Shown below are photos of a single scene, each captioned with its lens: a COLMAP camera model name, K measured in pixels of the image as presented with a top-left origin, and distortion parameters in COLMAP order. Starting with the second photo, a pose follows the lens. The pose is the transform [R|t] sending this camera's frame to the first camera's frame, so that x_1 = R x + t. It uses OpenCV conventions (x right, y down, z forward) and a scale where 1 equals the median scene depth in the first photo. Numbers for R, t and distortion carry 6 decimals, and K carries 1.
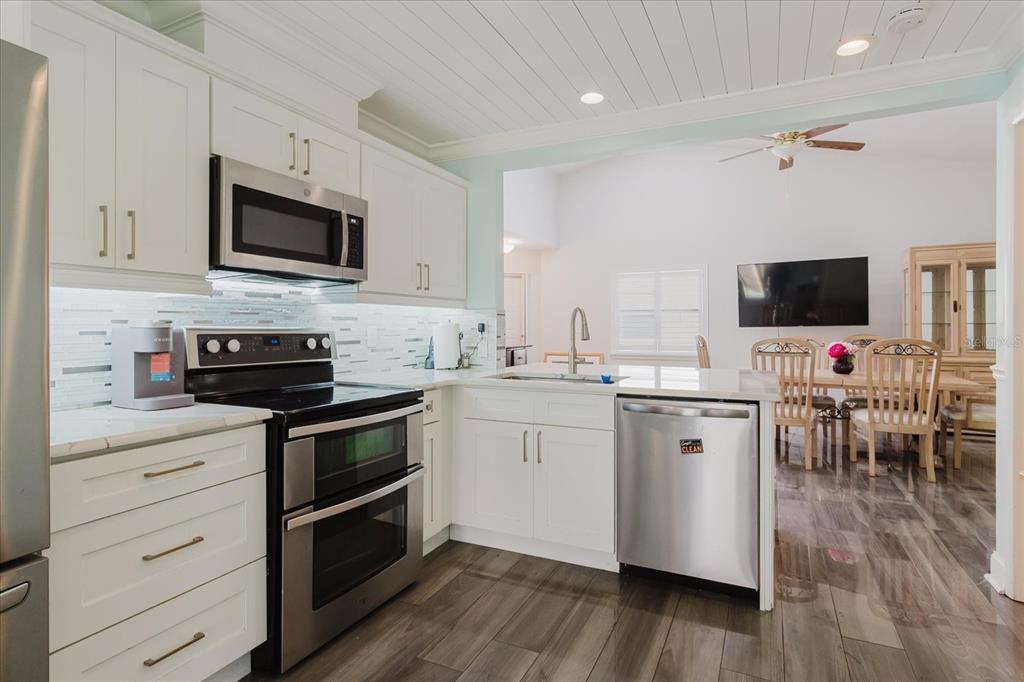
lens RADIAL K [[503.8, 0, 532.5], [0, 503.8, 329.0], [0, 0, 1]] dist [-0.000748, 0.000086]
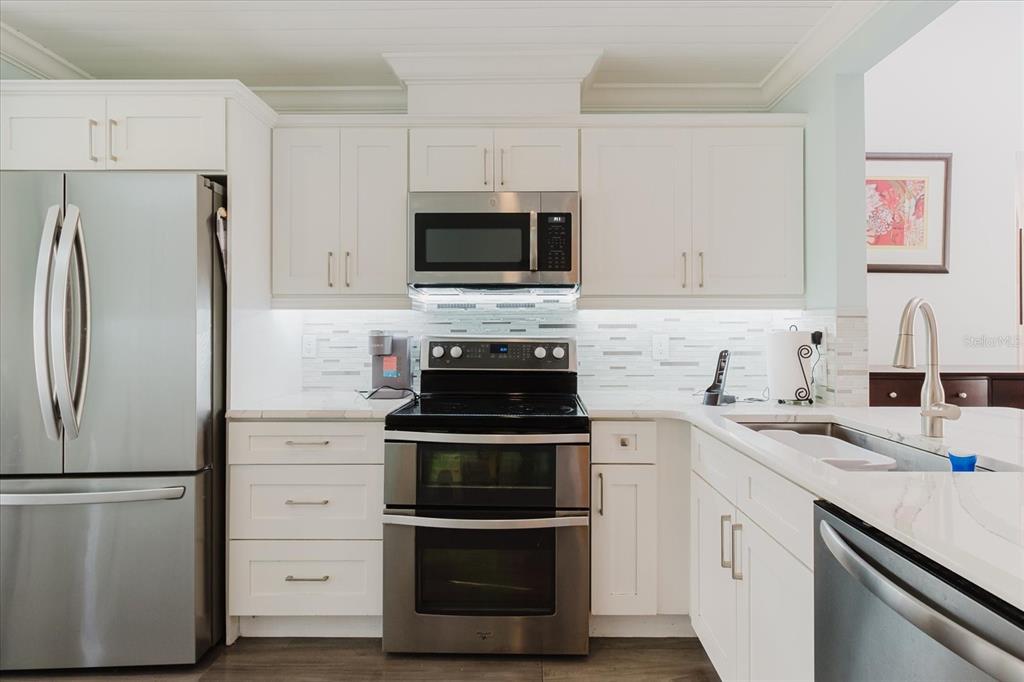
lens RADIAL K [[503.8, 0, 532.5], [0, 503.8, 329.0], [0, 0, 1]] dist [-0.000748, 0.000086]
pose [[0.422092, -0.004649, -0.906541, 0.476590], [-0.005581, 0.999955, -0.007726, -0.010131], [0.906536, 0.008320, 0.422047, 0.619185]]
